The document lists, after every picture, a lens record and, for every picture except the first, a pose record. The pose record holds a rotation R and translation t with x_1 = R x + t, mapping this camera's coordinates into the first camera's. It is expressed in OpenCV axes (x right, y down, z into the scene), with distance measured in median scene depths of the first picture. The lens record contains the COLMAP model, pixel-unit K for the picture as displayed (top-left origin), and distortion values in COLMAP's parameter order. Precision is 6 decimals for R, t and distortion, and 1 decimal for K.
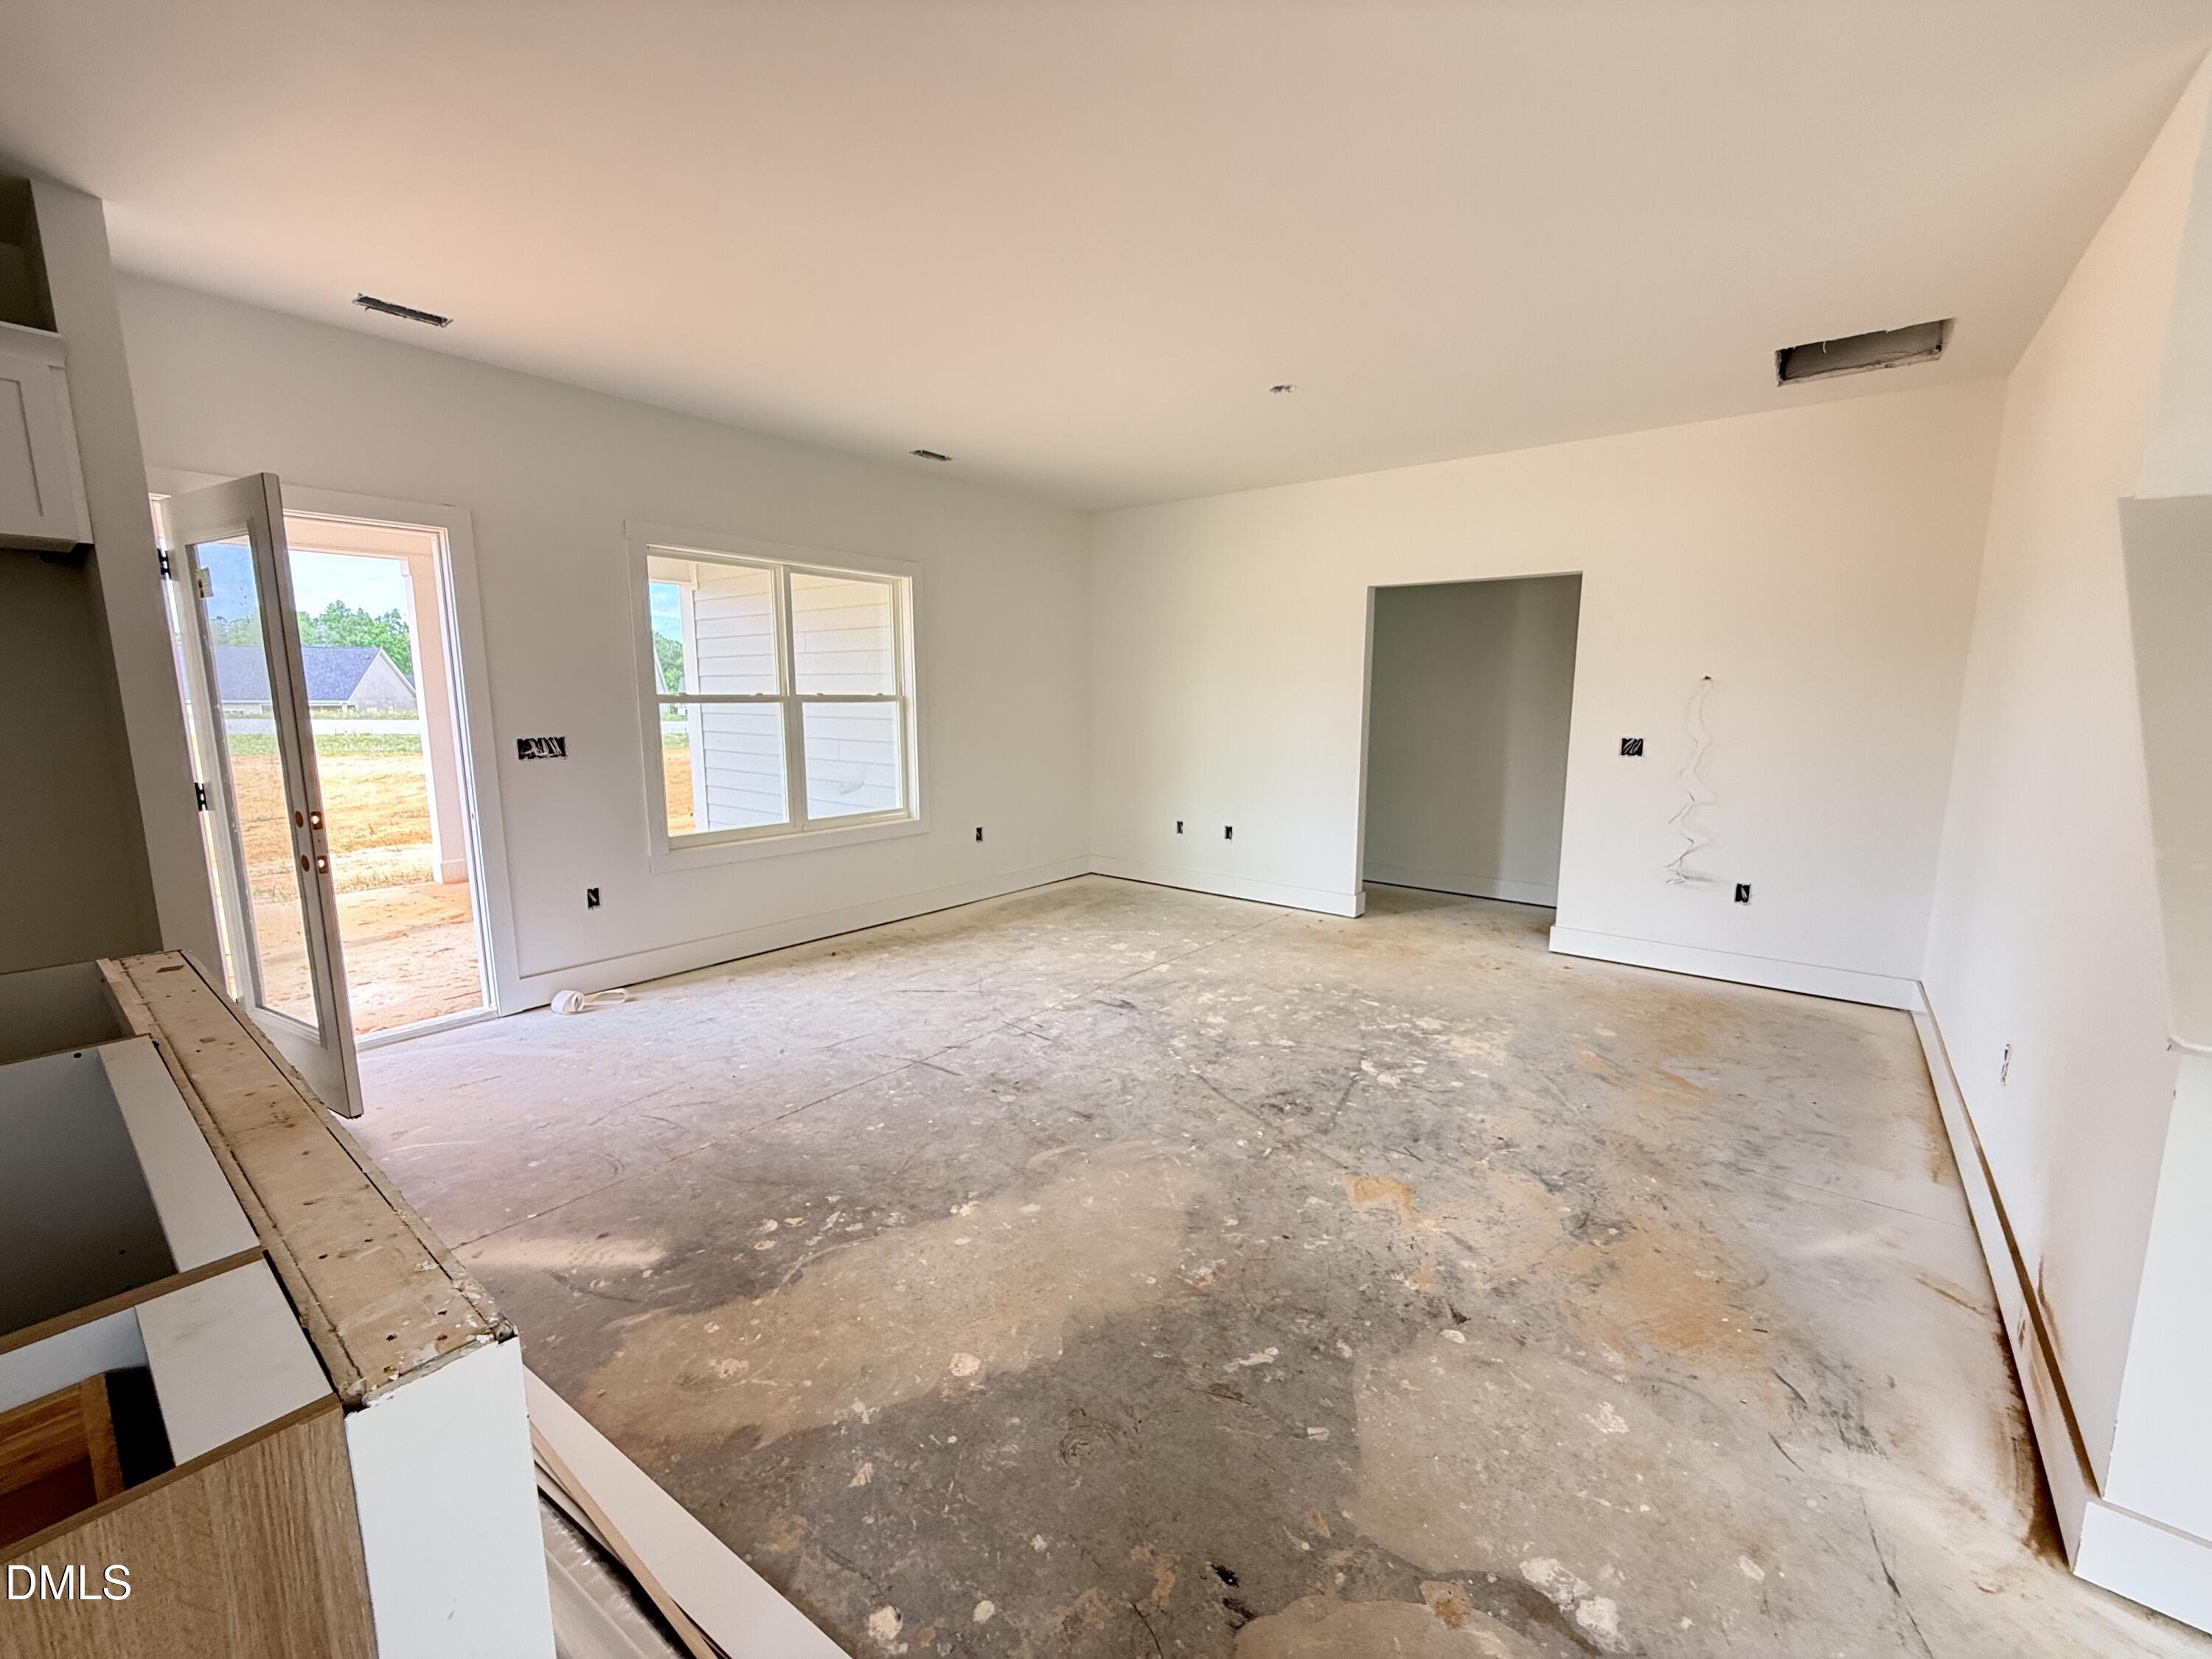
lens RADIAL K [[890.2, 0, 1107.4], [0, 890.2, 828.6], [0, 0, 1]] dist [0.000569, 0.000469]
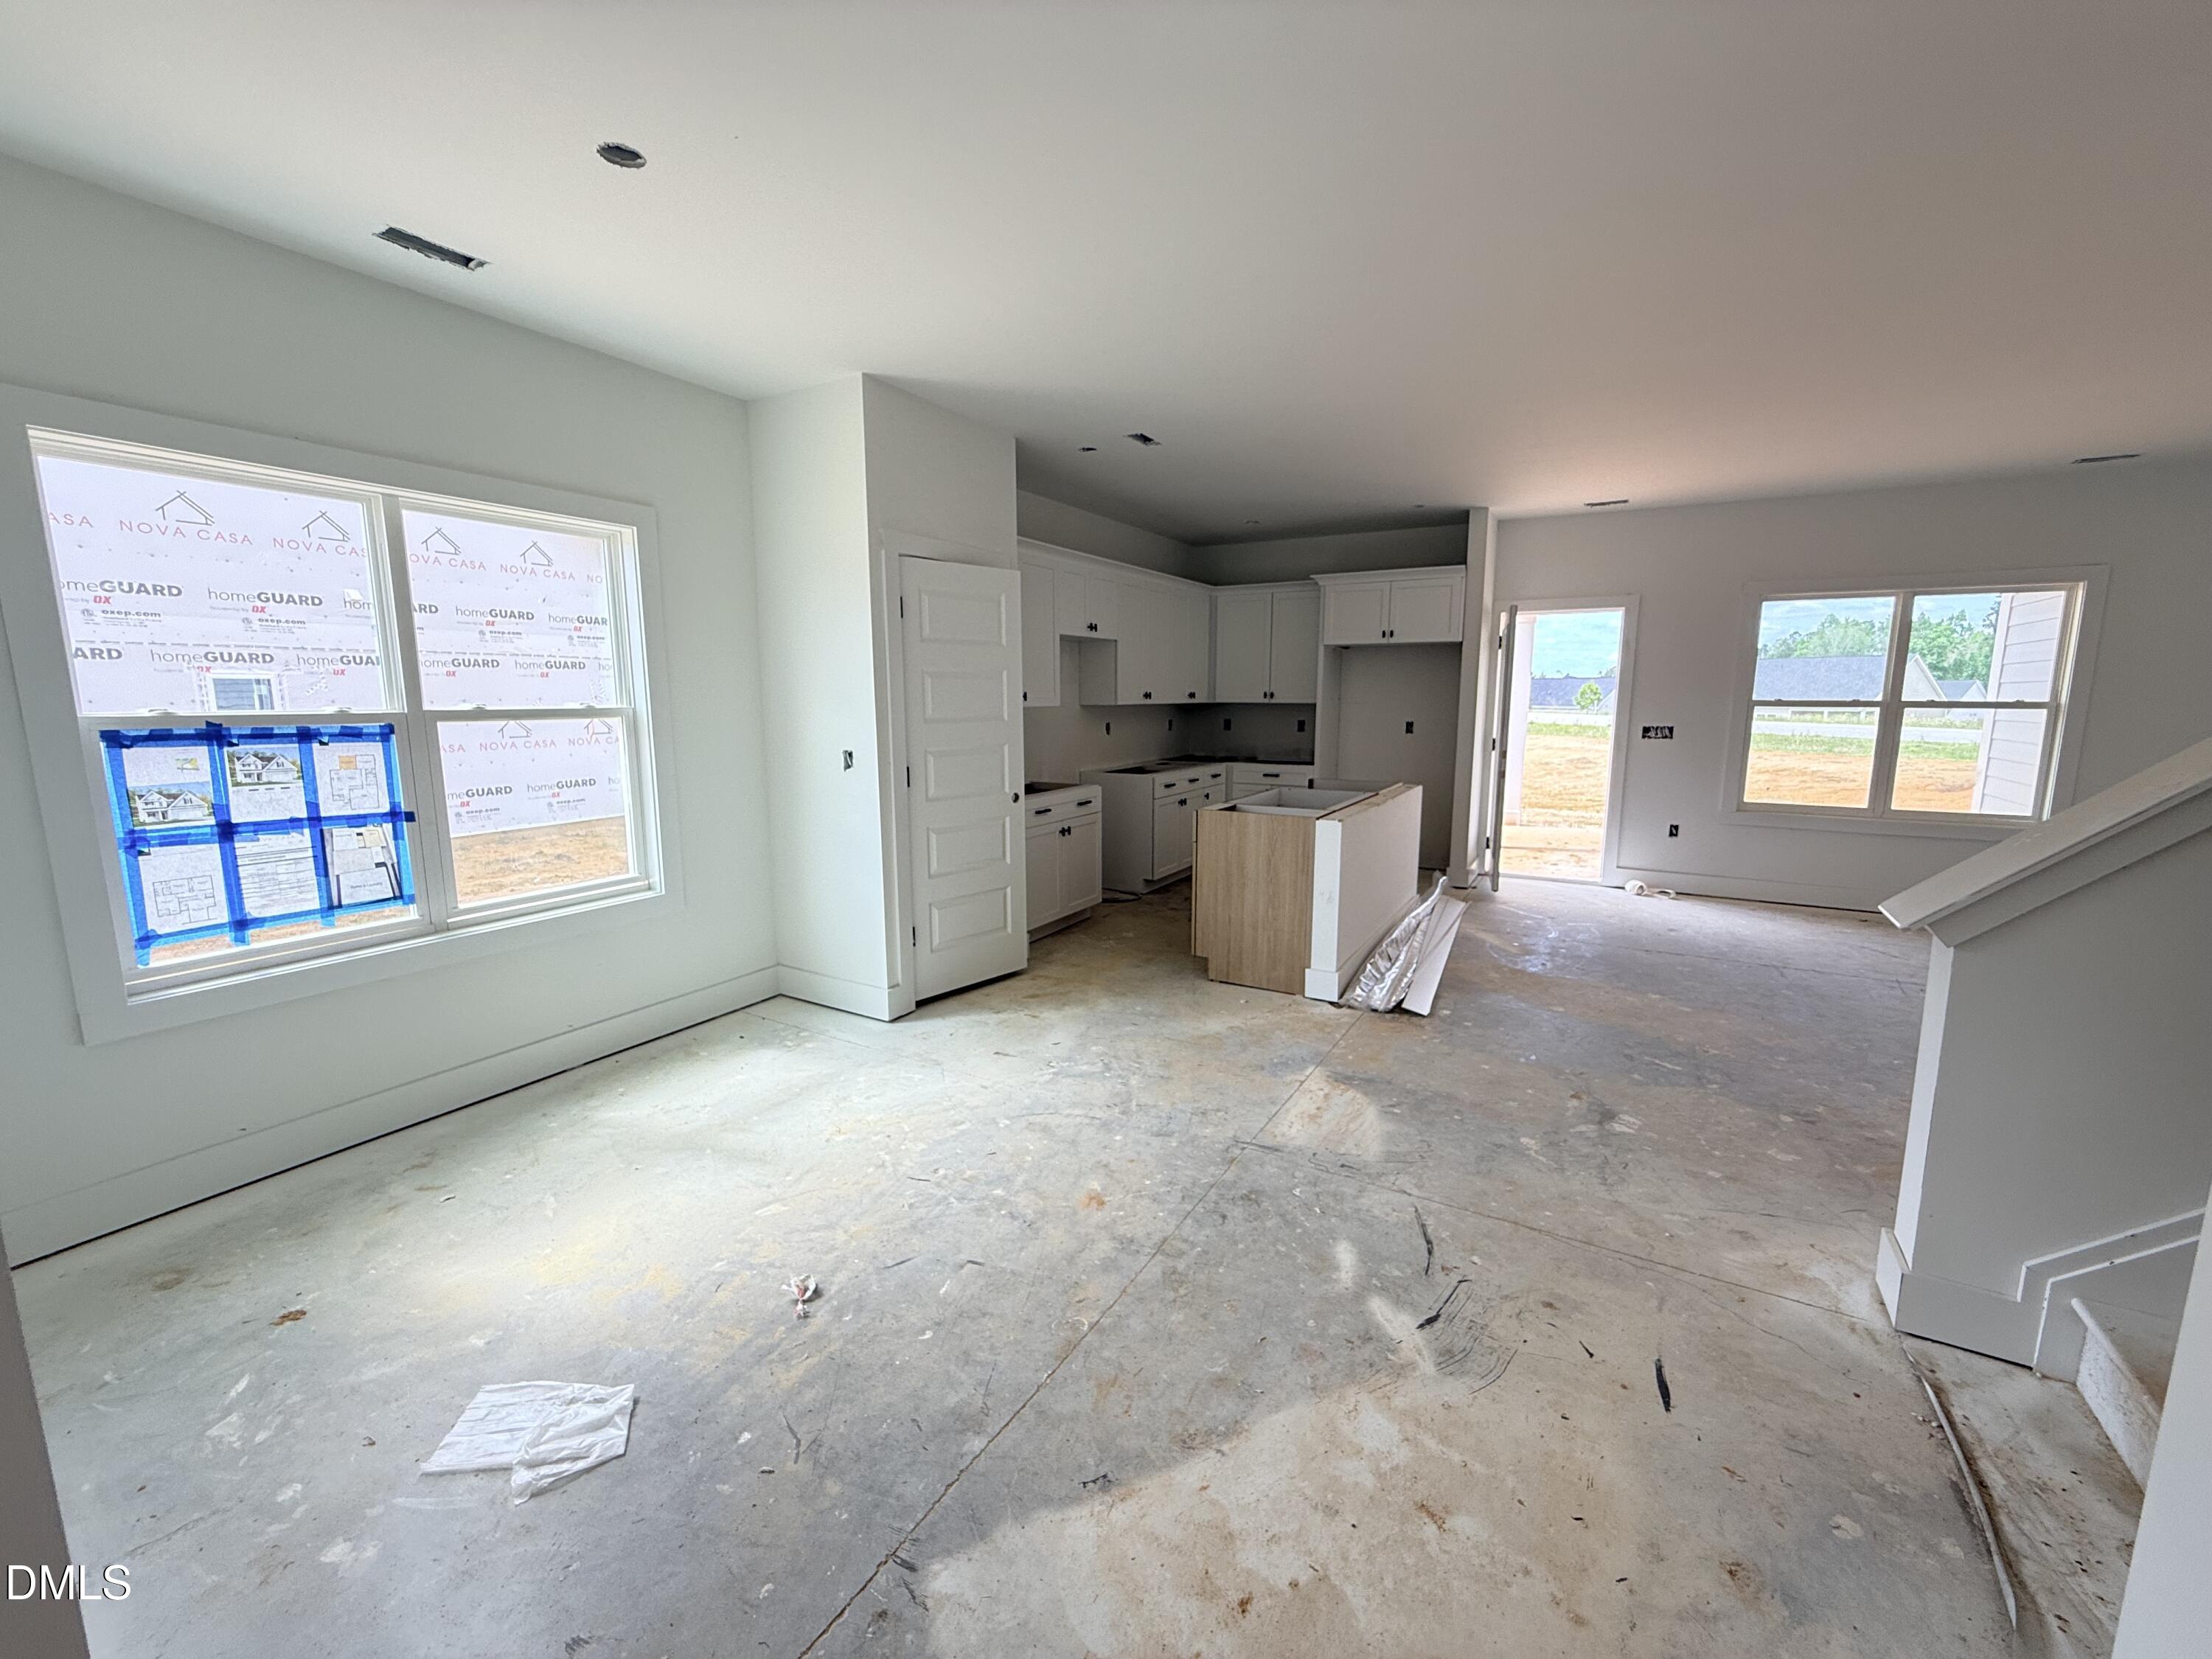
lens RADIAL K [[887.7, 0, 1104.6], [0, 887.7, 831.1], [0, 0, 1]] dist [-0.000405, -0.000254]
pose [[0.142557, 0.148066, -0.978649, 0.983692], [-0.152146, 0.980274, 0.126149, 0.042445], [0.978023, 0.130914, 0.162273, -0.274660]]
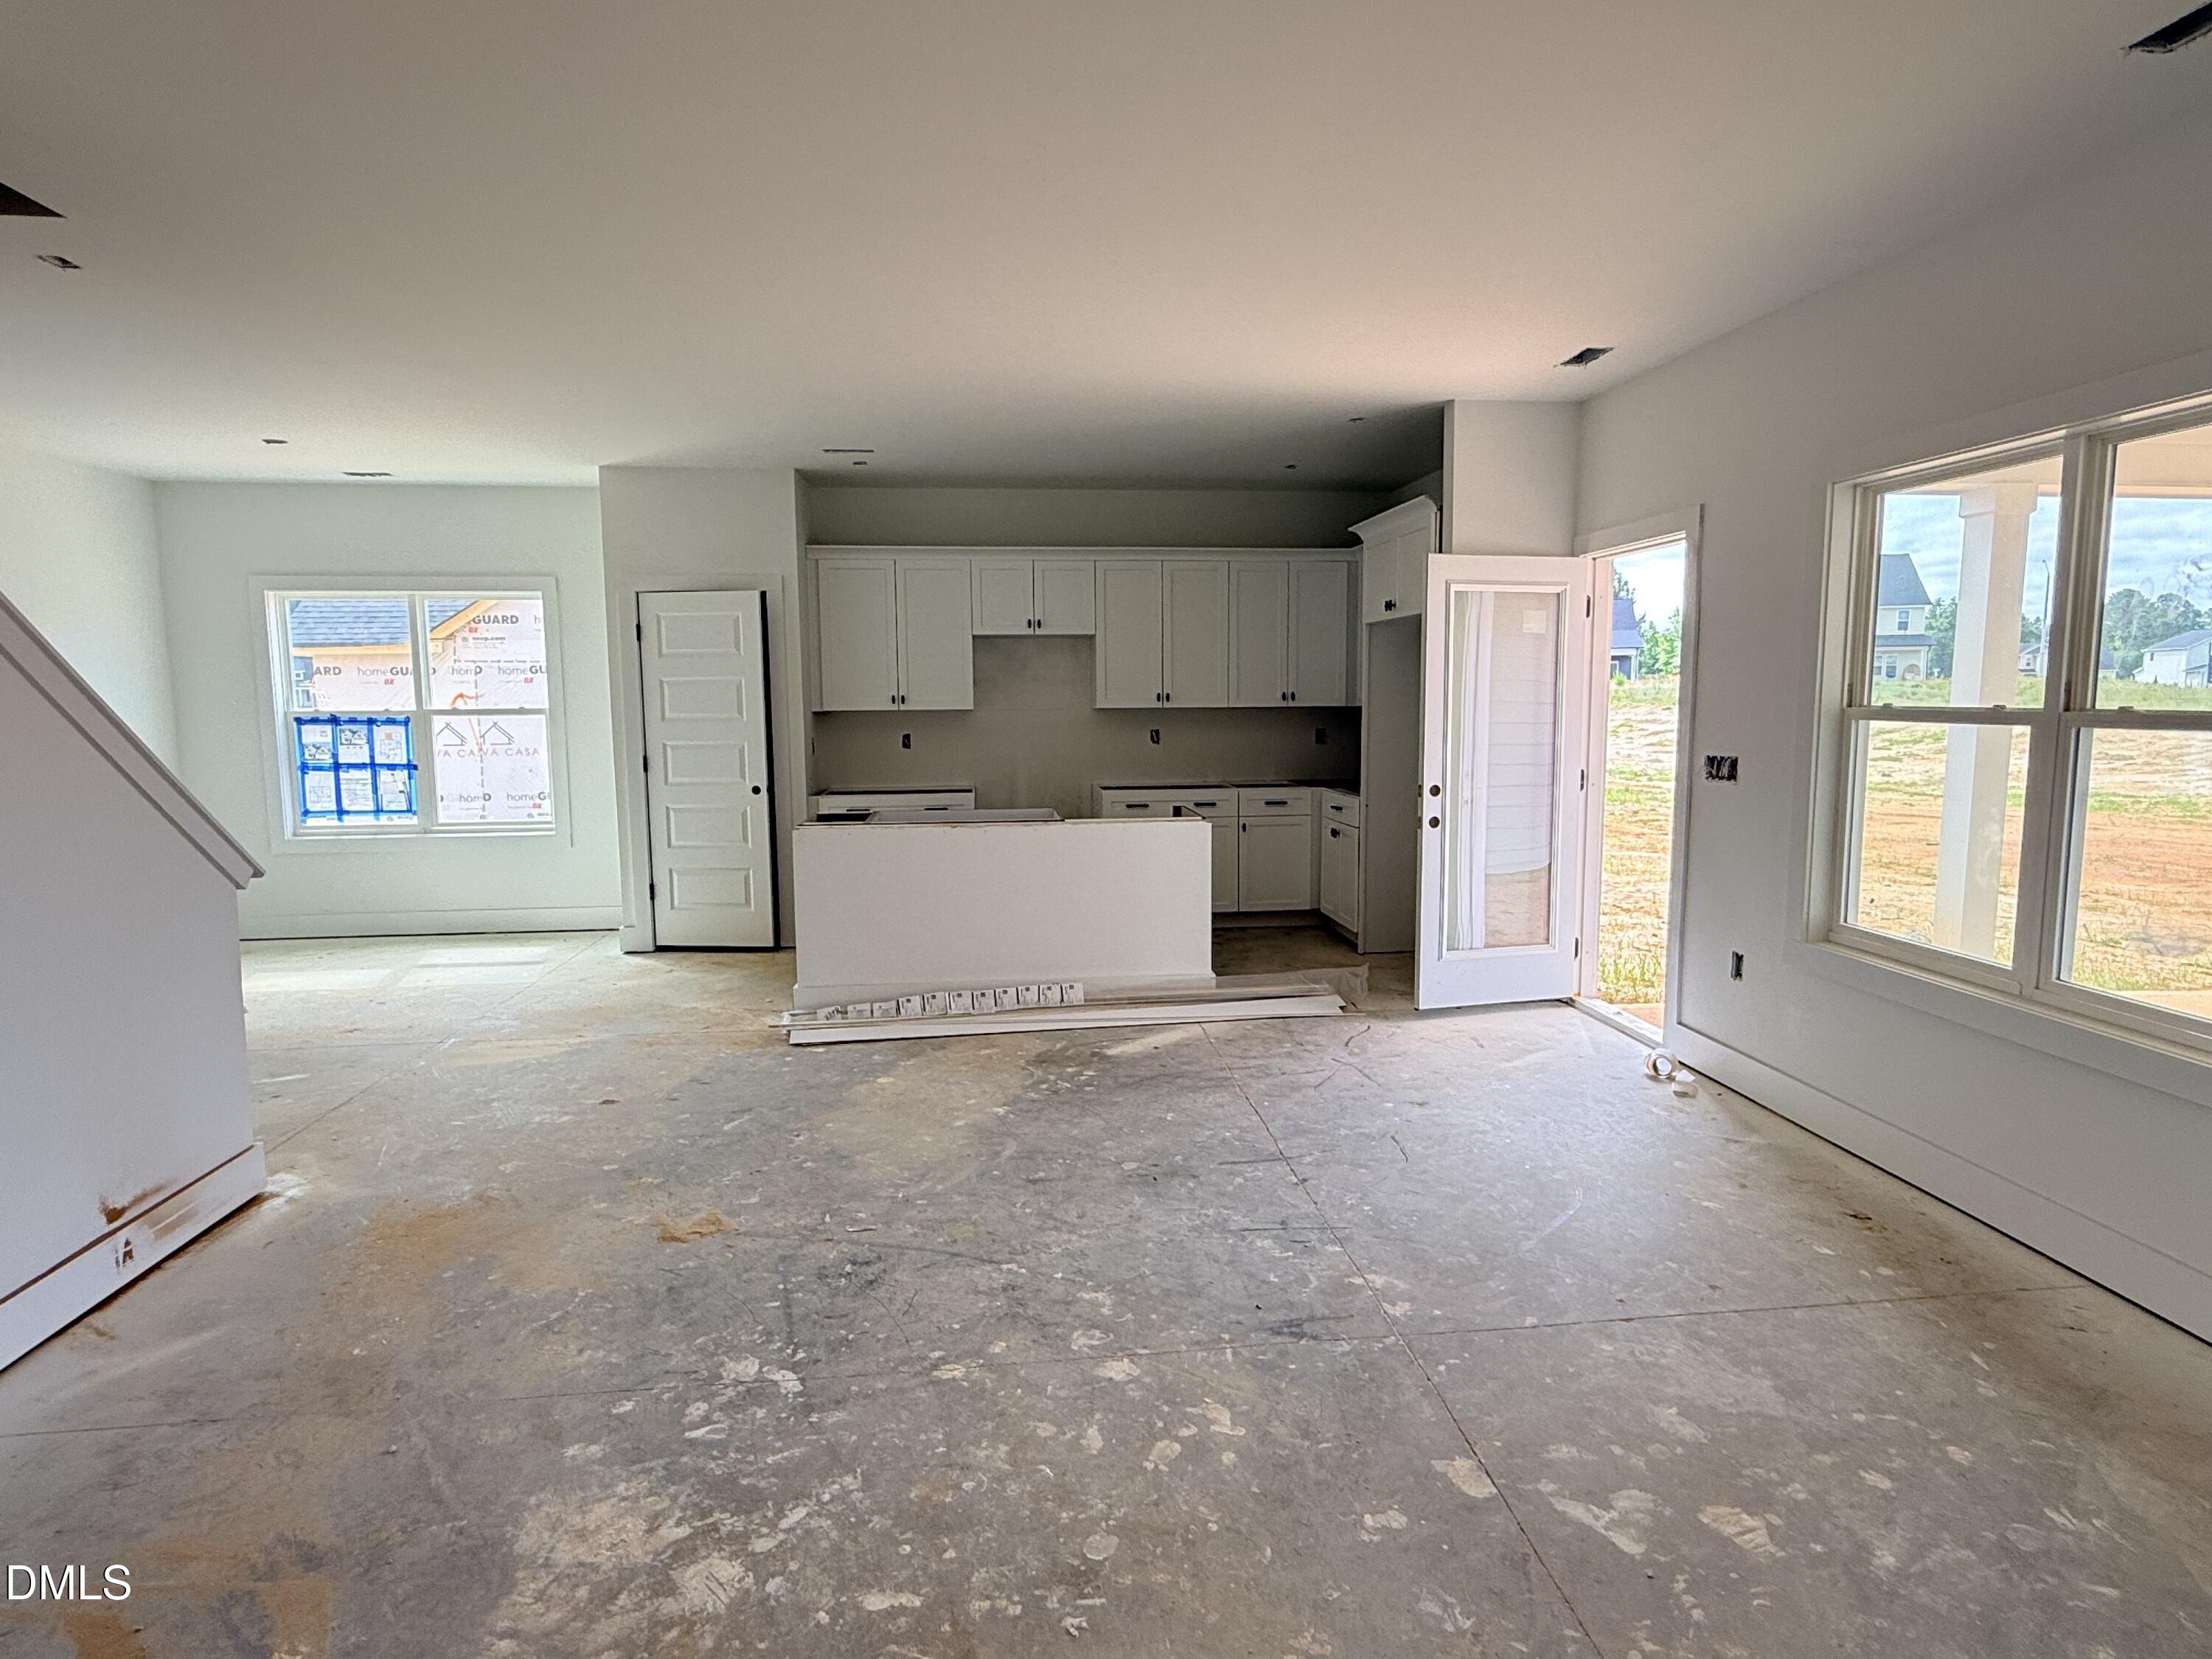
lens RADIAL K [[1221.0, 0, 1108.5], [0, 1221.0, 831.4], [0, 0, 1]] dist [0.000830, -0.000771]
pose [[-0.712294, 0.079976, -0.697310, 0.671031], [-0.104053, 0.970477, 0.217594, -0.258606], [0.694126, 0.227548, -0.682943, 1.626562]]
